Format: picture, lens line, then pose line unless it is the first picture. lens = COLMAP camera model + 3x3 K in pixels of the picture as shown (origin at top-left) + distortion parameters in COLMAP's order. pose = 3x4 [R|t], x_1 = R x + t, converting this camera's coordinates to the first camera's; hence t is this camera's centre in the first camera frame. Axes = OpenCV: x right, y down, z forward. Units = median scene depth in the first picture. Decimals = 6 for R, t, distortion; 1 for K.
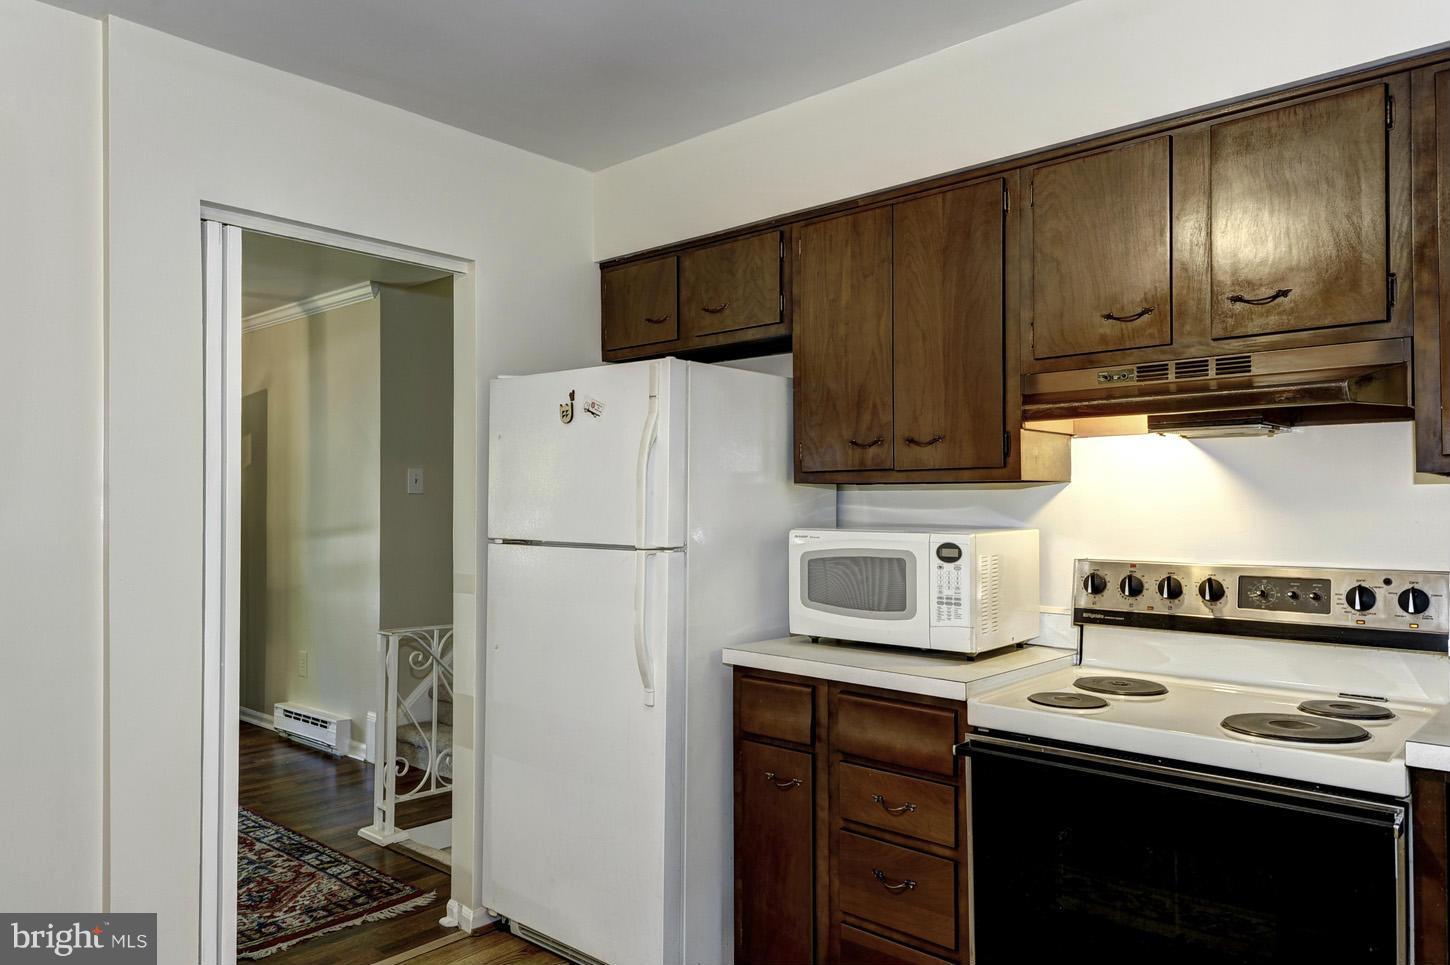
lens RADIAL K [[1015.6, 0, 723.6], [0, 1015.6, 497.7], [0, 0, 1]] dist [0.061217, -0.054938]
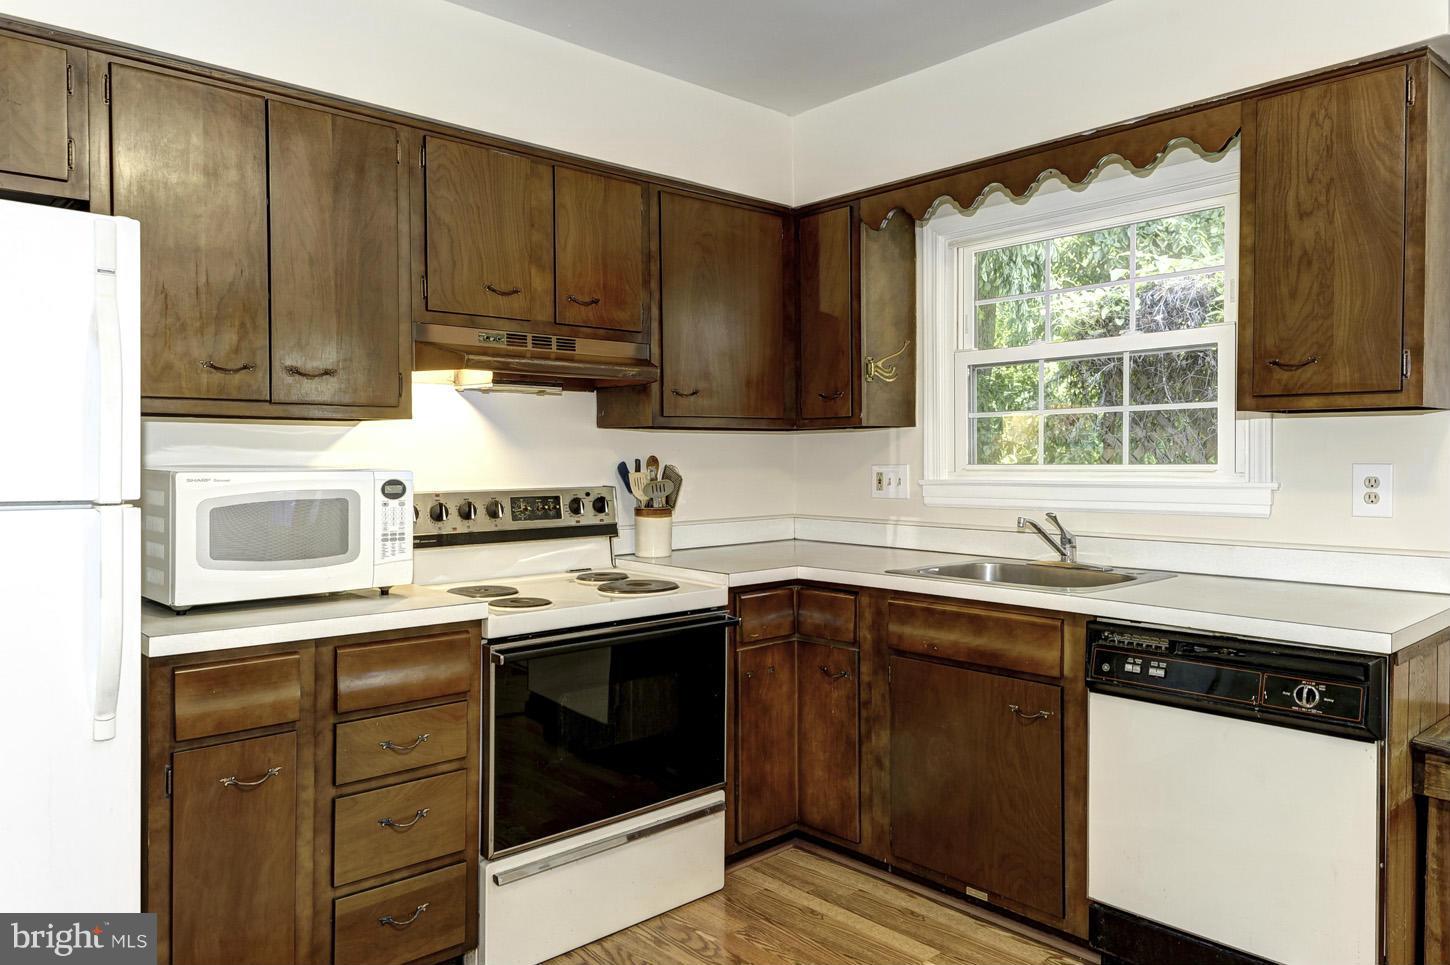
lens RADIAL K [[960.9, 0, 725.0], [0, 960.9, 482.5], [0, 0, 1]] dist [0.004778, 0.000845]
pose [[0.085340, -0.028256, 0.995951, -0.706460], [-0.007845, 0.999548, 0.029030, 0.017159], [-0.996321, -0.010291, 0.085080, 0.596167]]
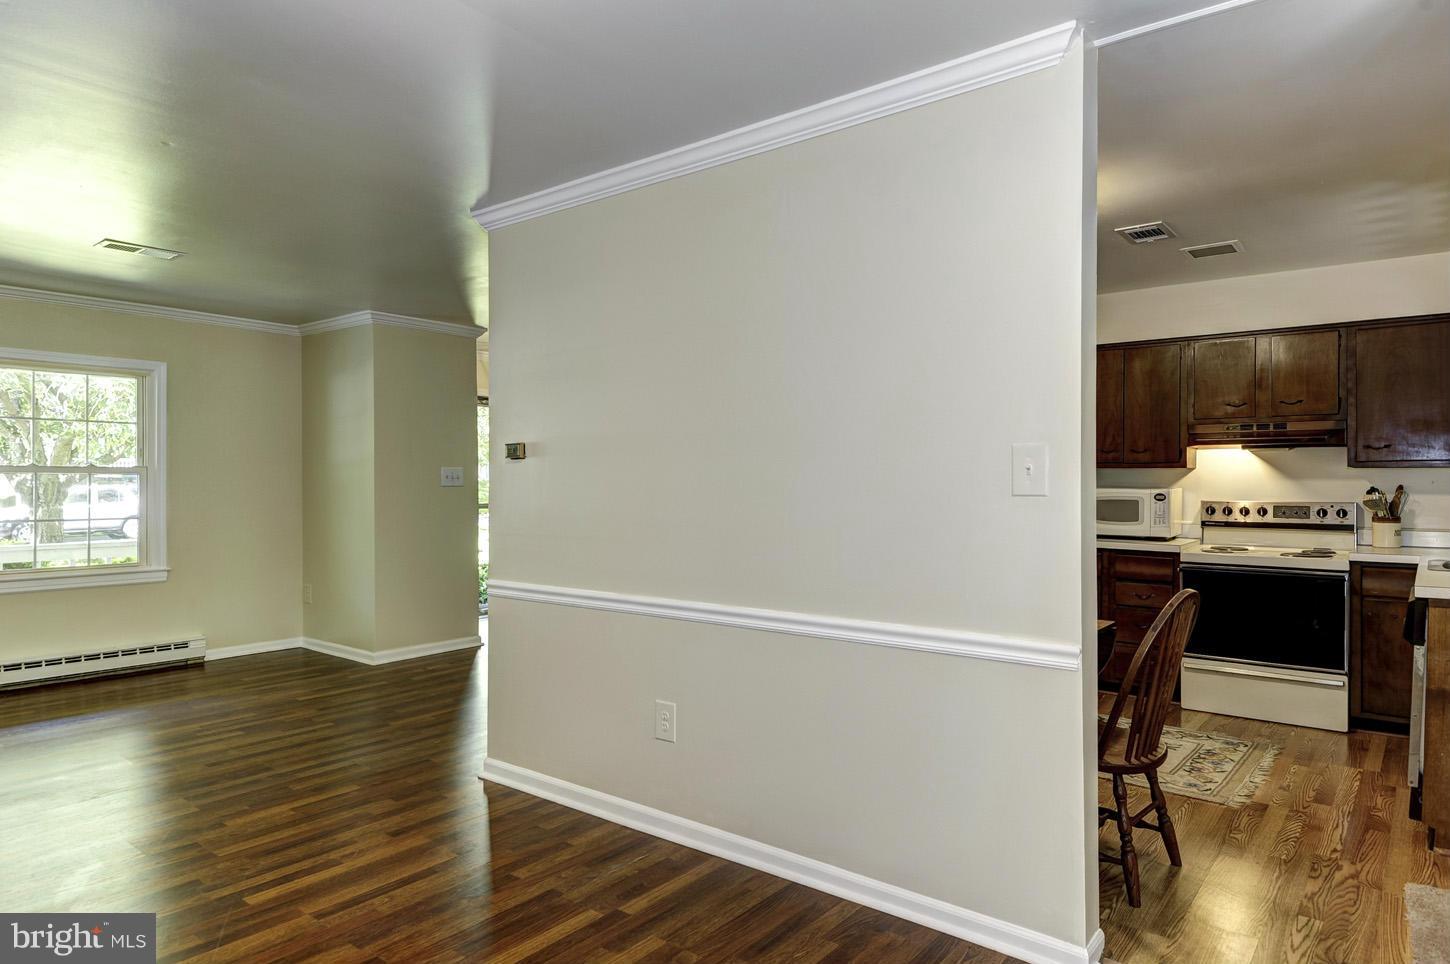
lens RADIAL K [[889.9, 0, 742.9], [0, 889.9, 490.7], [0, 0, 1]] dist [0.046513, -0.039521]
pose [[0.996805, 0.001706, 0.079853, -0.974977], [-0.003437, 0.999762, 0.021538, -0.005236], [-0.079797, -0.021744, 0.996574, -1.106448]]
